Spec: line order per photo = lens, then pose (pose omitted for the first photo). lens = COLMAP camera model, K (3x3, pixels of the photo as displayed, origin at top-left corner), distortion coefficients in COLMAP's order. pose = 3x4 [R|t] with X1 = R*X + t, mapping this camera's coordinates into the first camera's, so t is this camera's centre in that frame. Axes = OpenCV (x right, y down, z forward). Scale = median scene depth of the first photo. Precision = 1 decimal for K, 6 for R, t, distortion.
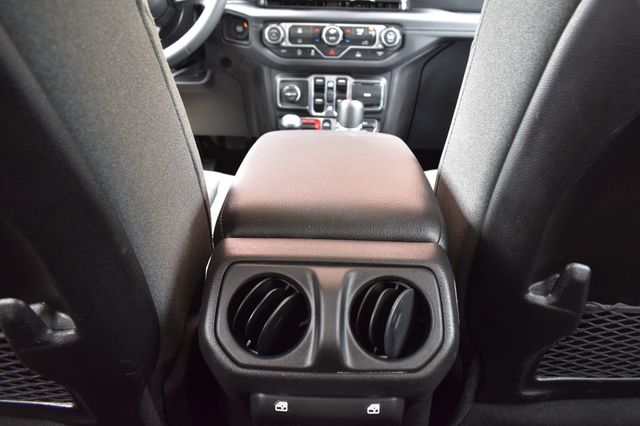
lens RADIAL K [[491.8, 0, 320.0], [0, 491.8, 213.0], [0, 0, 1]] dist [-0.091674, 0.000346]
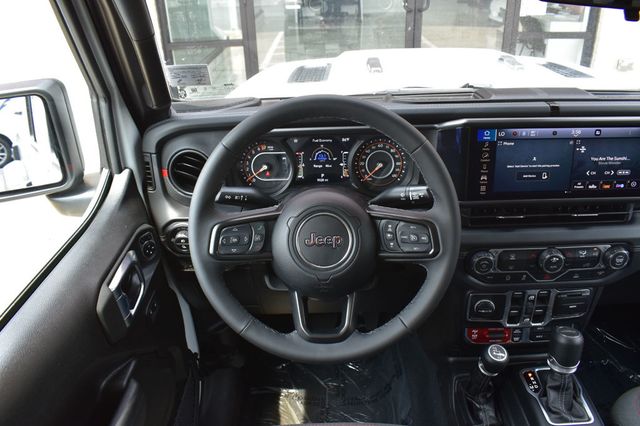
lens RADIAL K [[491.8, 0, 320.0], [0, 491.8, 213.0], [0, 0, 1]] dist [-0.091674, 0.000346]
pose [[0.998352, -0.056190, -0.011644, -0.349678], [0.056708, 0.997125, 0.050268, -0.502918], [0.008786, -0.050846, 0.998668, 0.176199]]
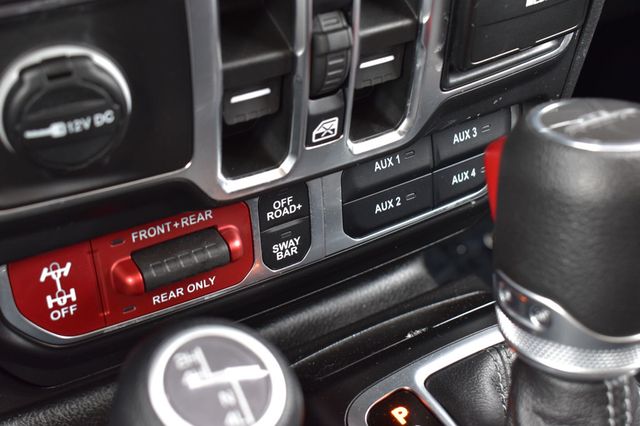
lens RADIAL K [[958.3, 0, 320.0], [0, 958.3, 213.0], [0, 0, 1]] dist [-0.029609, 0.048975]
pose [[0.841023, -0.319684, 0.436442, -0.126930], [0.199326, 0.933086, 0.299364, -0.300455], [-0.502940, -0.164778, 0.848469, 0.813174]]
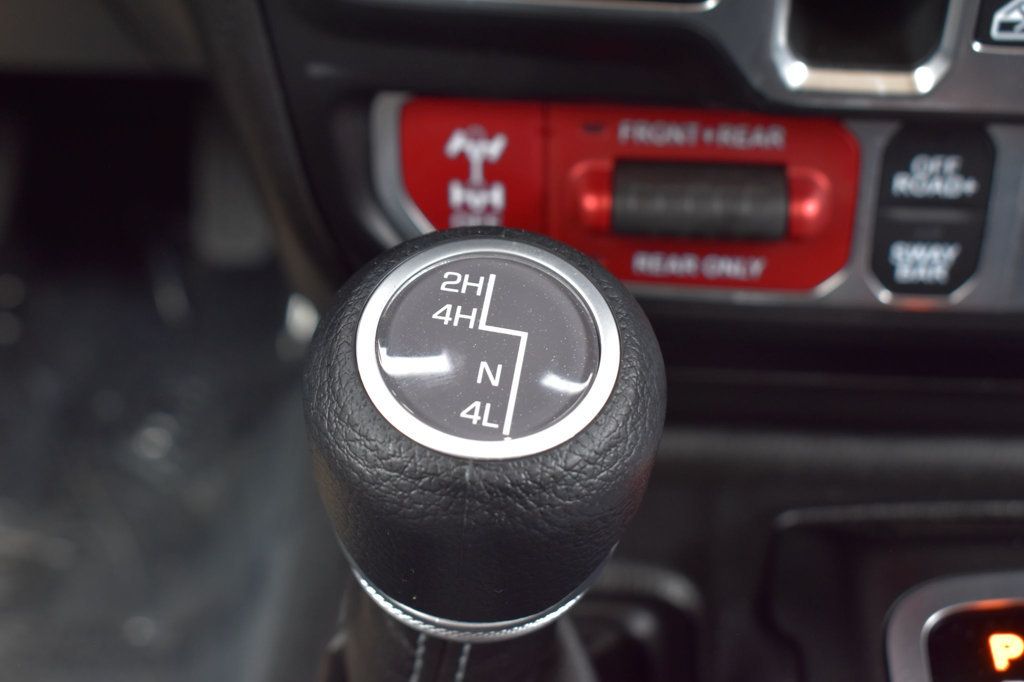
lens RADIAL K [[1533.3, 0, 512.0], [0, 1533.3, 341.0], [0, 0, 1]] dist [-0.029609, 0.048975]
pose [[0.997249, 0.002732, -0.074079, -0.041443], [0.017245, 0.963353, 0.267682, -0.247779], [0.072096, -0.268223, 0.960655, 0.833192]]
